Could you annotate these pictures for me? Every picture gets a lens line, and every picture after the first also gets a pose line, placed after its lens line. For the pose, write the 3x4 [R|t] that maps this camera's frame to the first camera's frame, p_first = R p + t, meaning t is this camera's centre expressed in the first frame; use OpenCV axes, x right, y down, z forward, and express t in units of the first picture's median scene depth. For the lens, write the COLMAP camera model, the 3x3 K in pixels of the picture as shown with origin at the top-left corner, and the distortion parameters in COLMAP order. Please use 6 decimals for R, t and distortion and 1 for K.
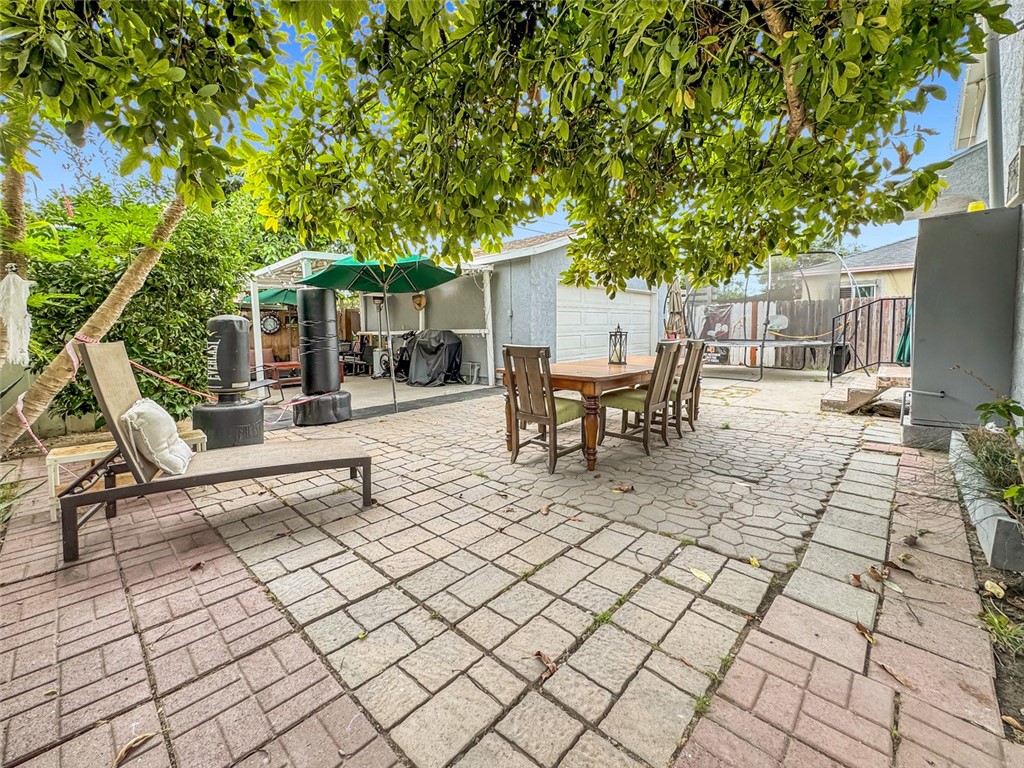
lens RADIAL K [[419.9, 0, 507.3], [0, 419.9, 387.4], [0, 0, 1]] dist [-0.003951, -0.000161]
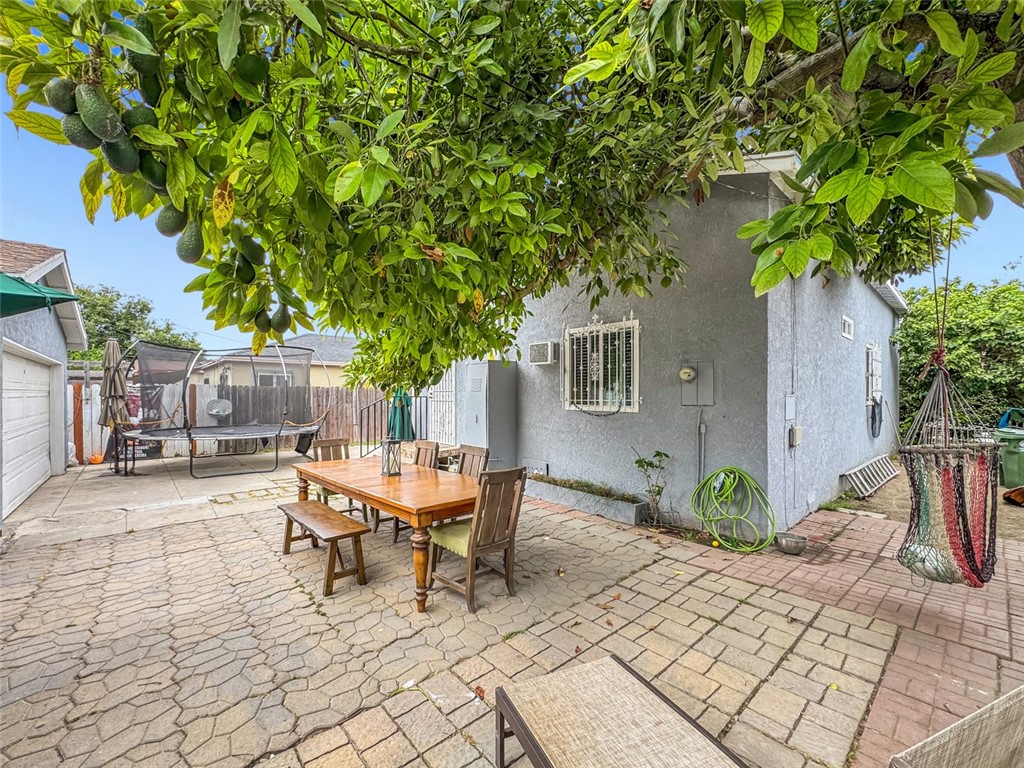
lens RADIAL K [[419.9, 0, 506.3], [0, 419.9, 393.8], [0, 0, 1]] dist [-0.003951, -0.000161]
pose [[0.097264, 0.017401, 0.995107, -1.246442], [0.134900, 0.990390, -0.030504, -0.332430], [-0.986074, 0.137206, 0.093982, 1.209181]]
